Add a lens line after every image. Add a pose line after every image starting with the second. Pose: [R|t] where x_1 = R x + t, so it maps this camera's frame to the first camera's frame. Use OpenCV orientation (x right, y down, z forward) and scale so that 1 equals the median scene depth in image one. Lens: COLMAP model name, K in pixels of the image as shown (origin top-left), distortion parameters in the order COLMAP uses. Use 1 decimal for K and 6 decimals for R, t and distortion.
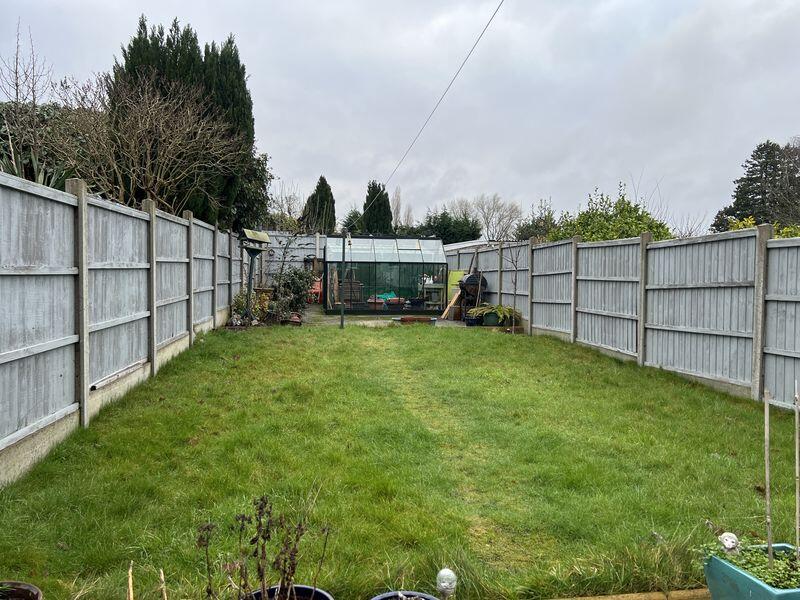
lens RADIAL K [[599.1, 0, 393.5], [0, 599.1, 304.8], [0, 0, 1]] dist [0.061670, -0.057712]
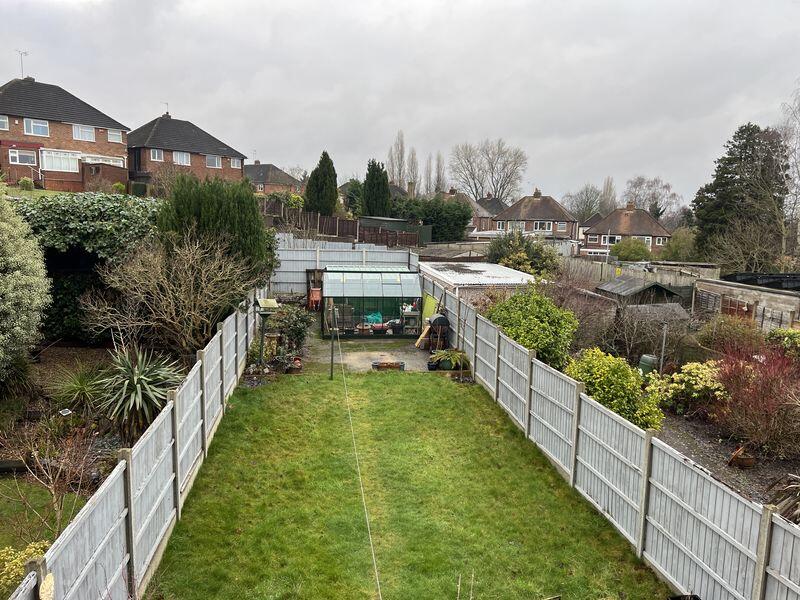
lens RADIAL K [[599.1, 0, 397.8], [0, 599.1, 303.4], [0, 0, 1]] dist [0.061670, -0.057712]
pose [[0.999945, 0.009958, -0.003299, 0.062435], [-0.009542, 0.994059, 0.108422, -0.262745], [0.004359, -0.108384, 0.994100, -0.302987]]
